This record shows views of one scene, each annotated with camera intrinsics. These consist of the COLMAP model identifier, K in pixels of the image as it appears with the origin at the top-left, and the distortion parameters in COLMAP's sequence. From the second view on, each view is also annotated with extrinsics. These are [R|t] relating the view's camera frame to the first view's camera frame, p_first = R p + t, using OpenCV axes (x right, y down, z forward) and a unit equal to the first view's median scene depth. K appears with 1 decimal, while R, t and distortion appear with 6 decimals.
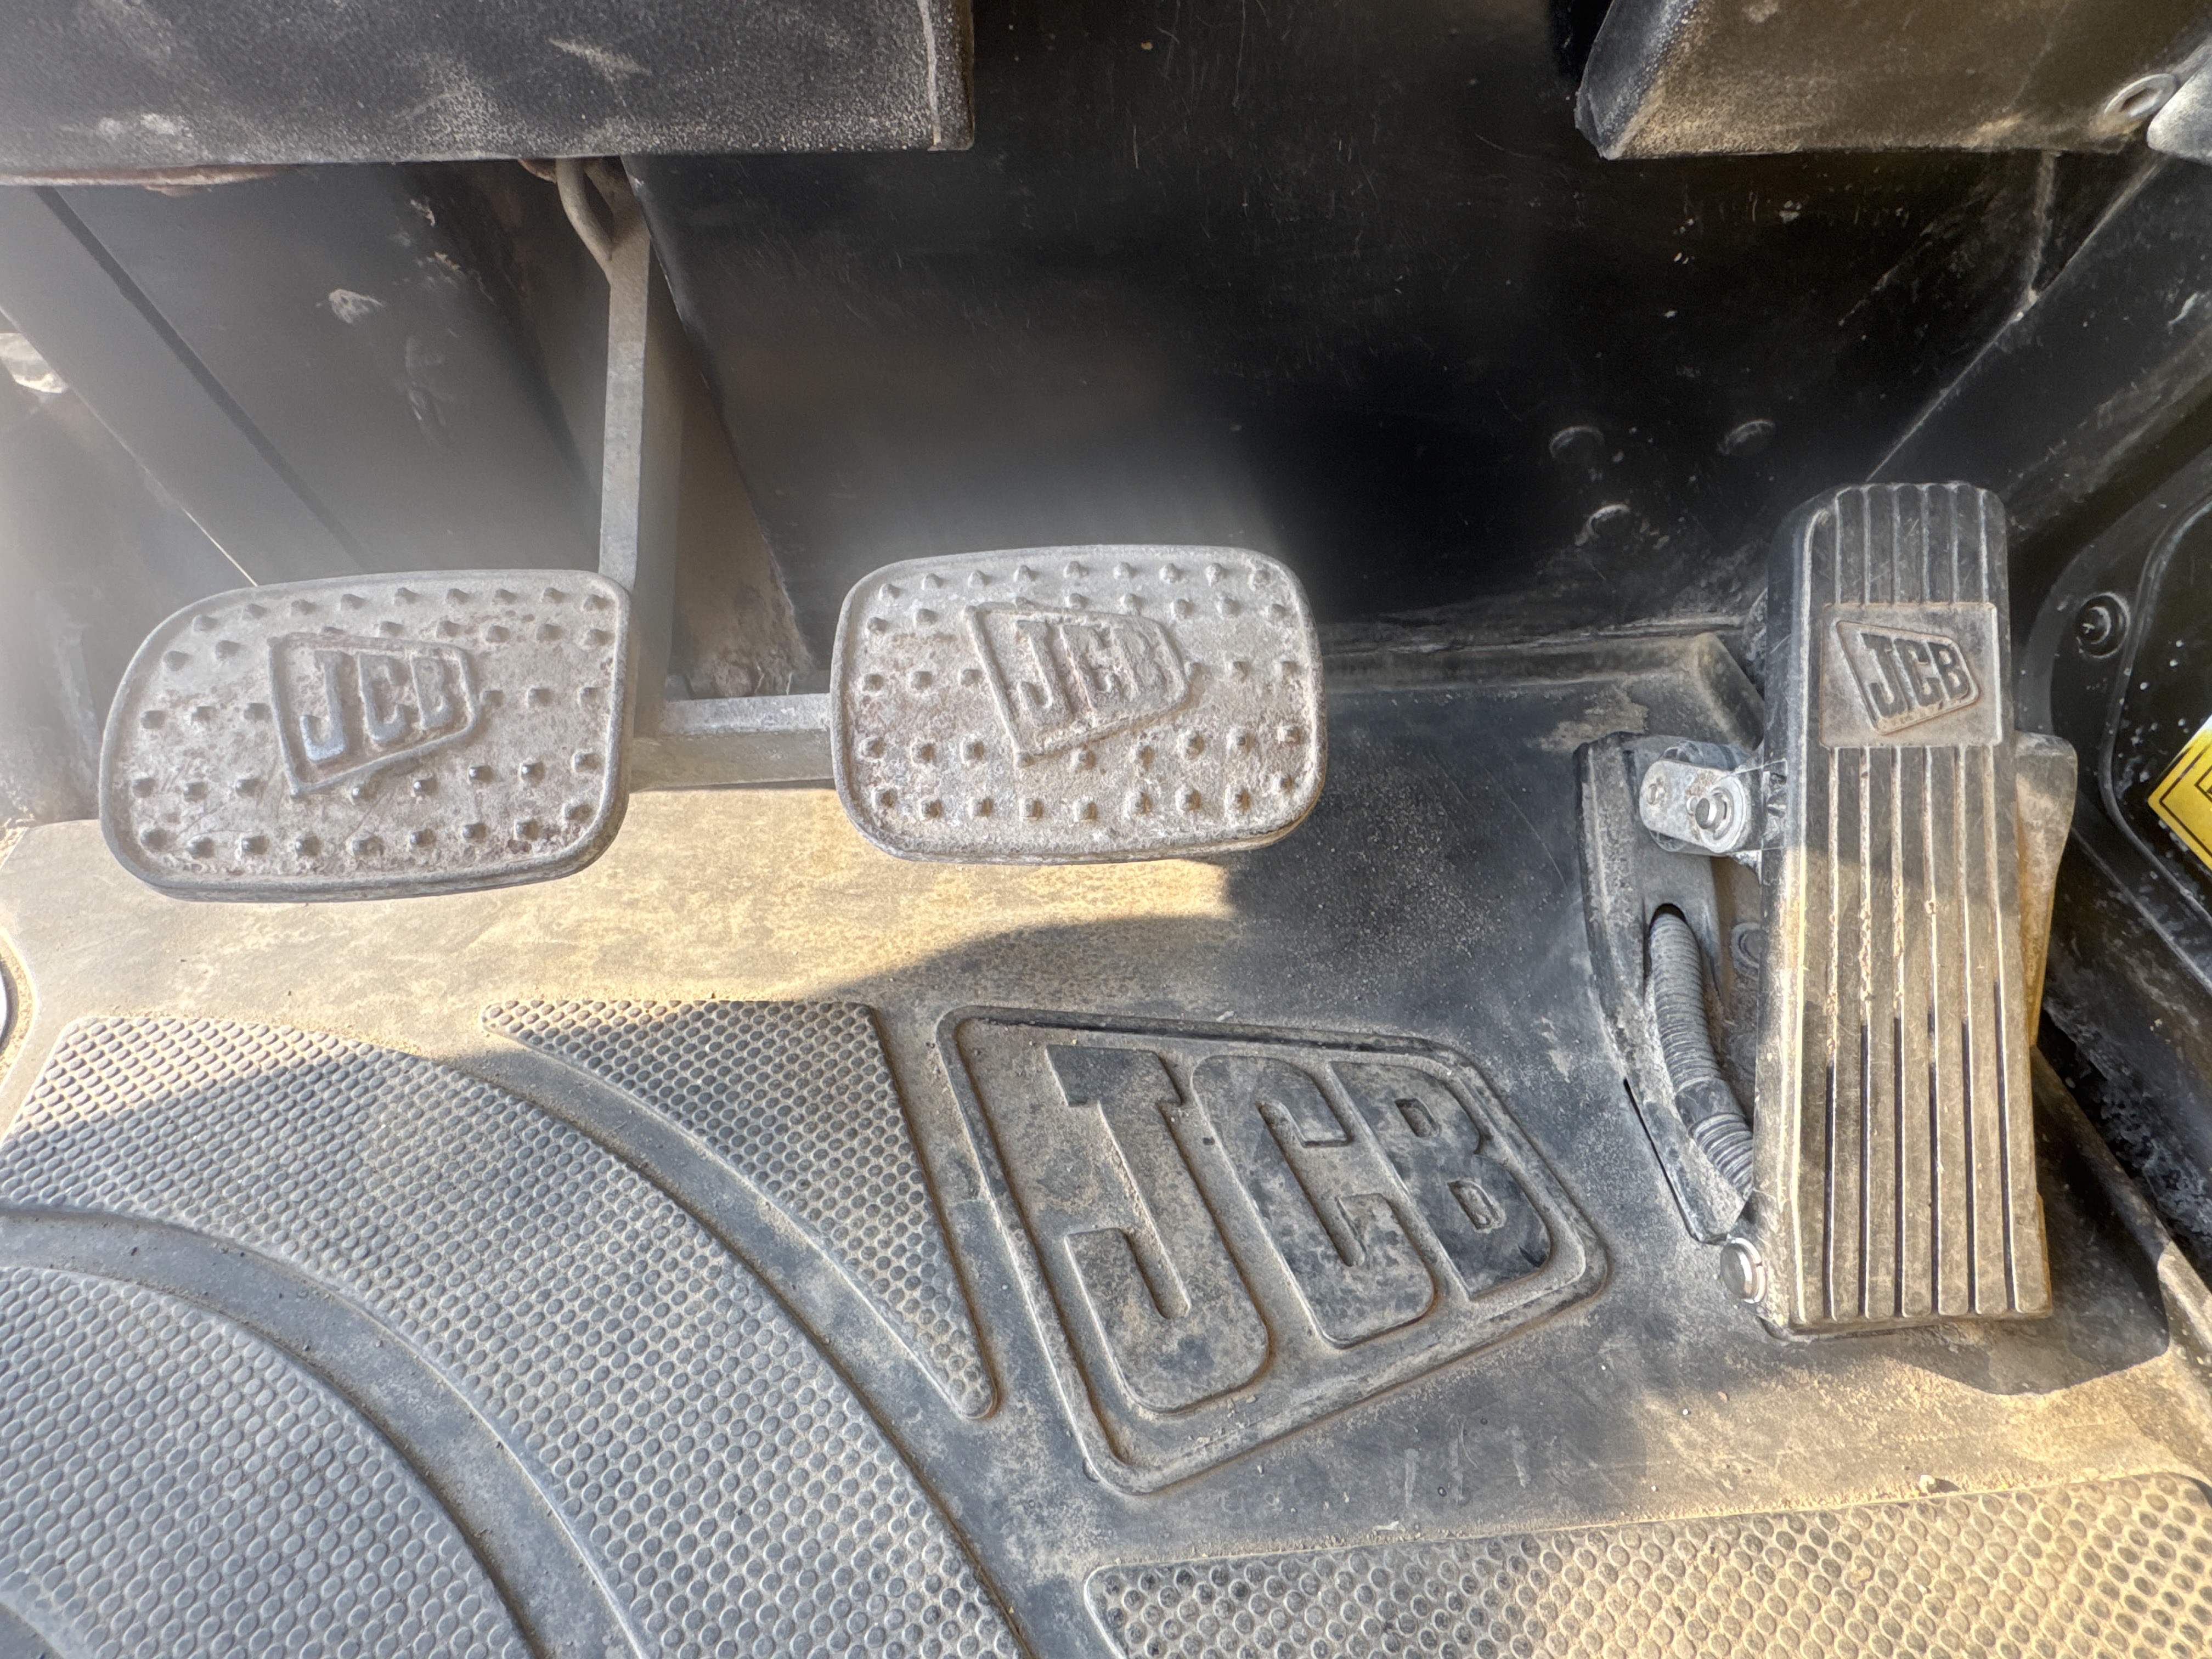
lens RADIAL K [[1181.2, 0, 1106.0], [0, 1181.2, 829.5], [0, 0, 1]] dist [0.003393, 0.001168]
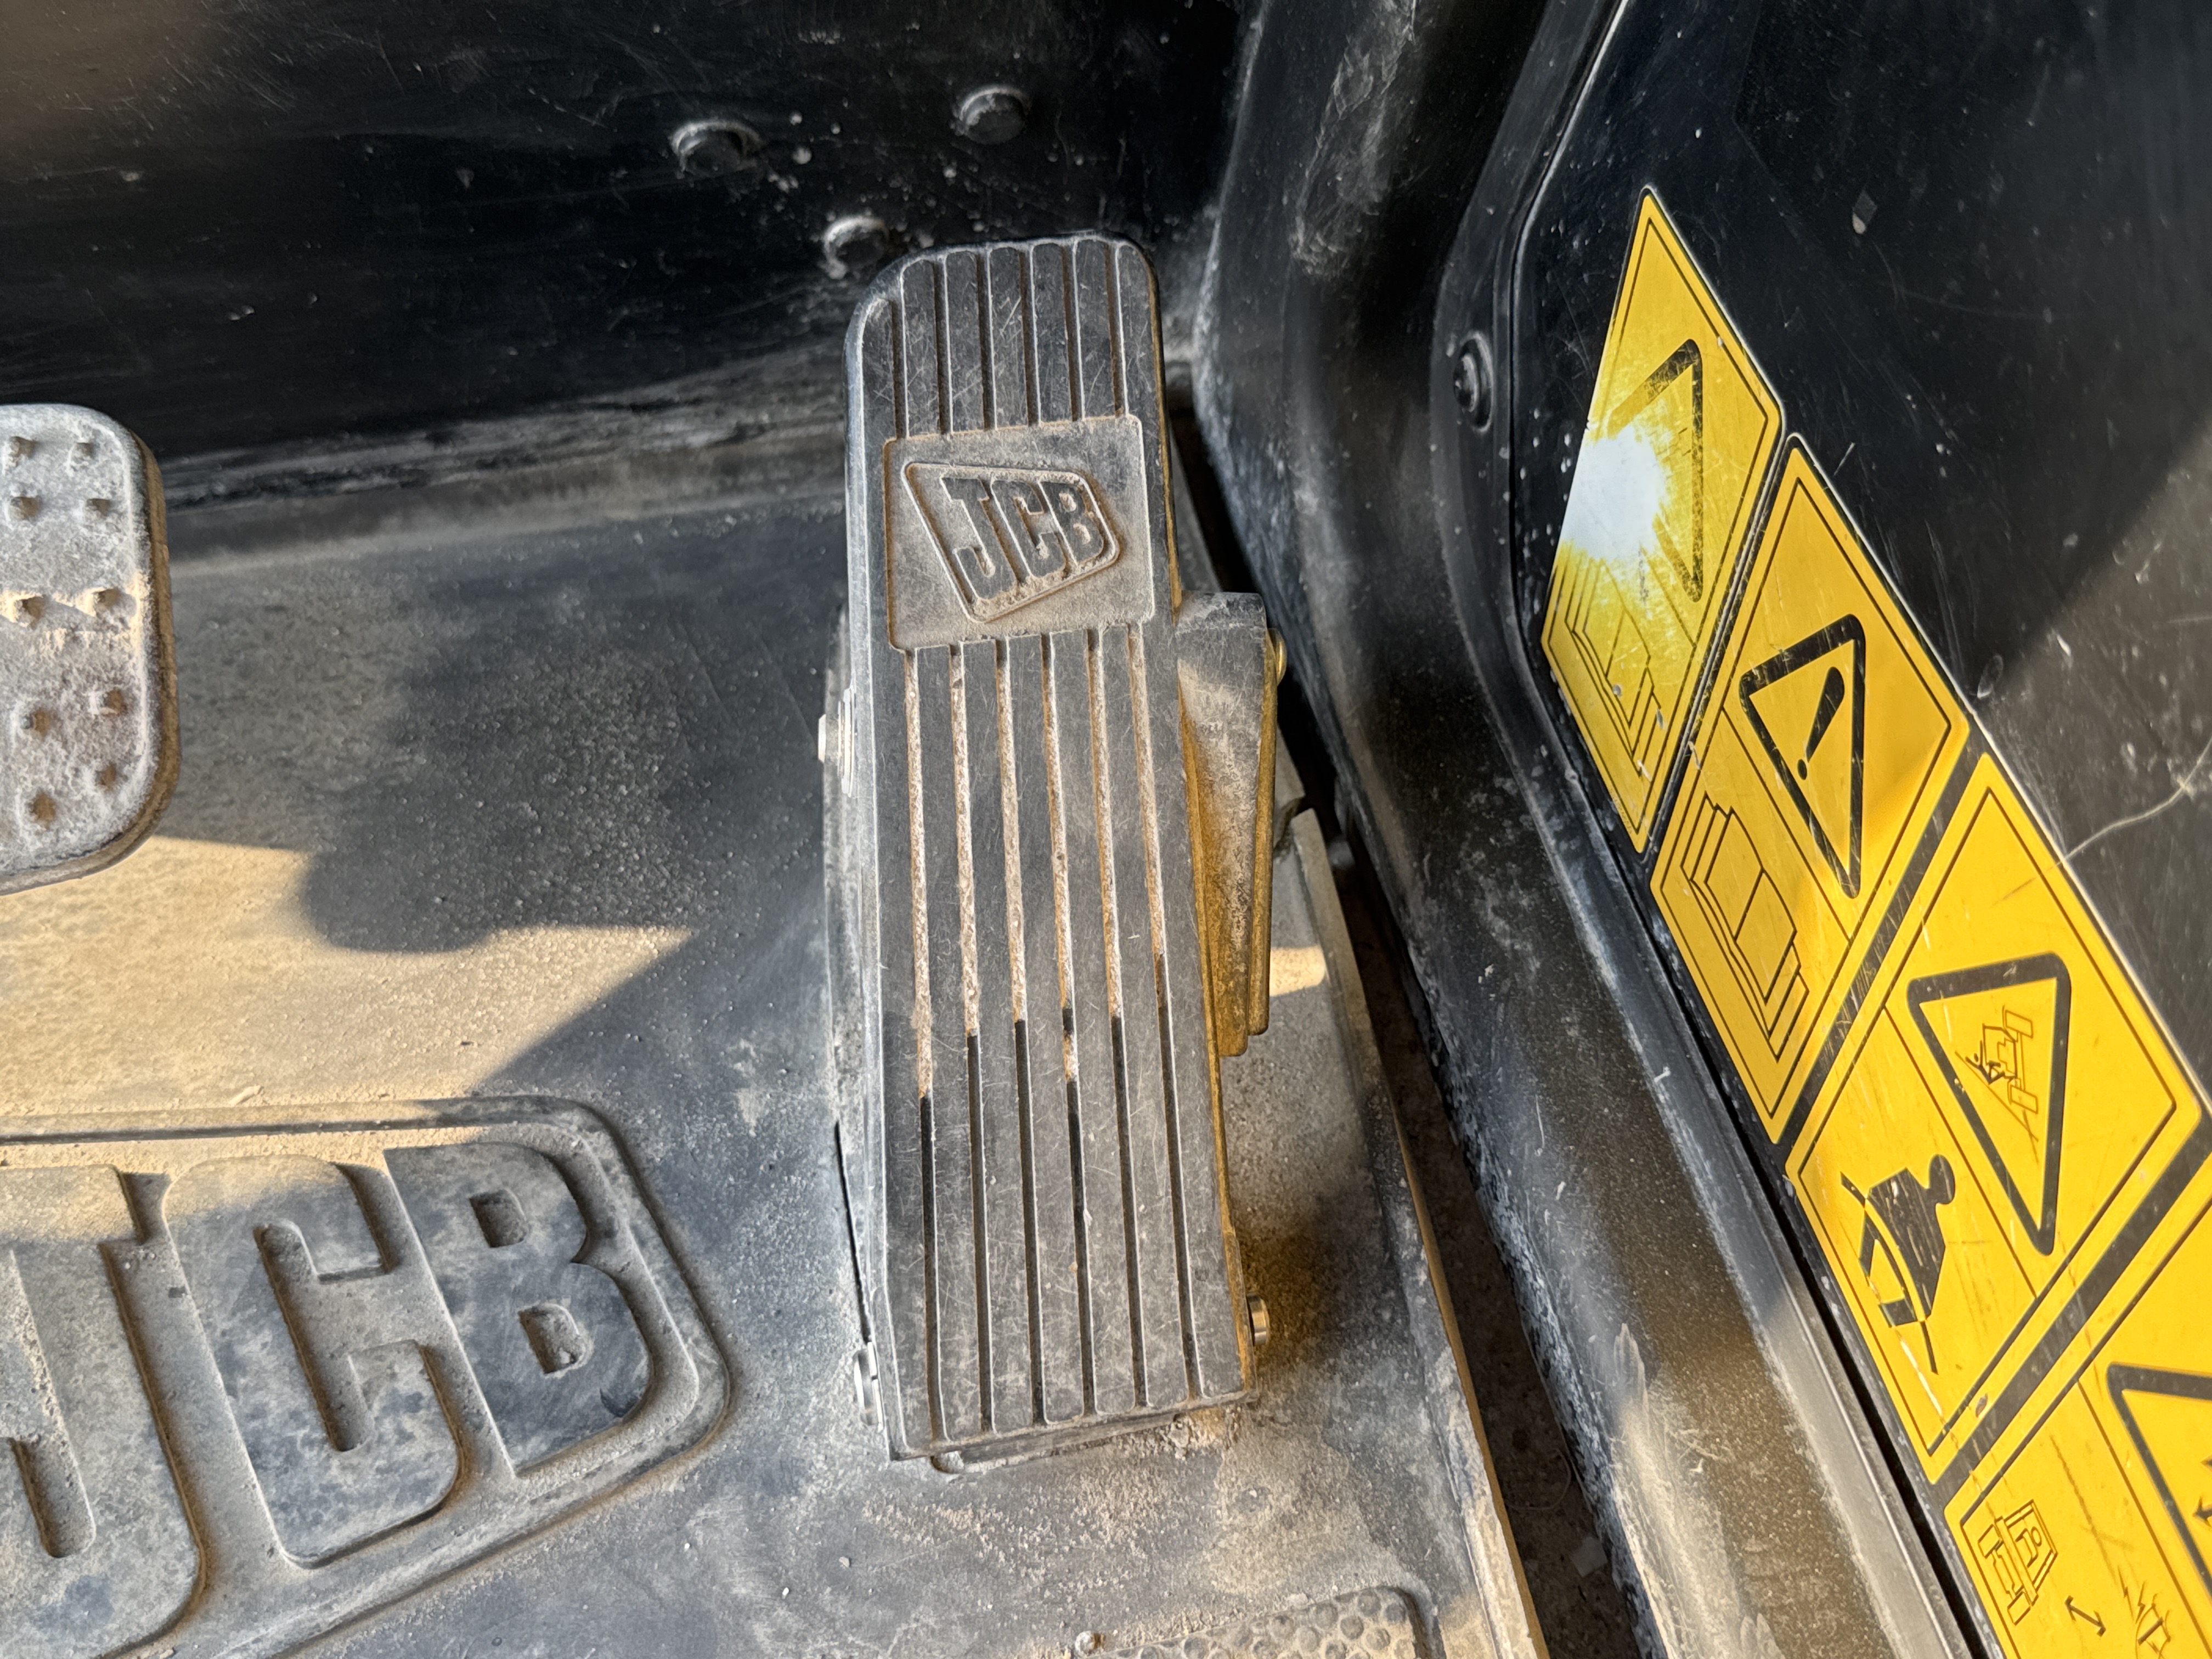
lens RADIAL K [[2249.7, 0, 1106.0], [0, 2249.7, 829.5], [0, 0, 1]] dist [0.184853, -0.446207]
pose [[0.992098, -0.102987, 0.071666, 0.613657], [0.095296, 0.990051, 0.103530, -0.089375], [-0.081615, -0.095883, 0.992041, -0.341779]]
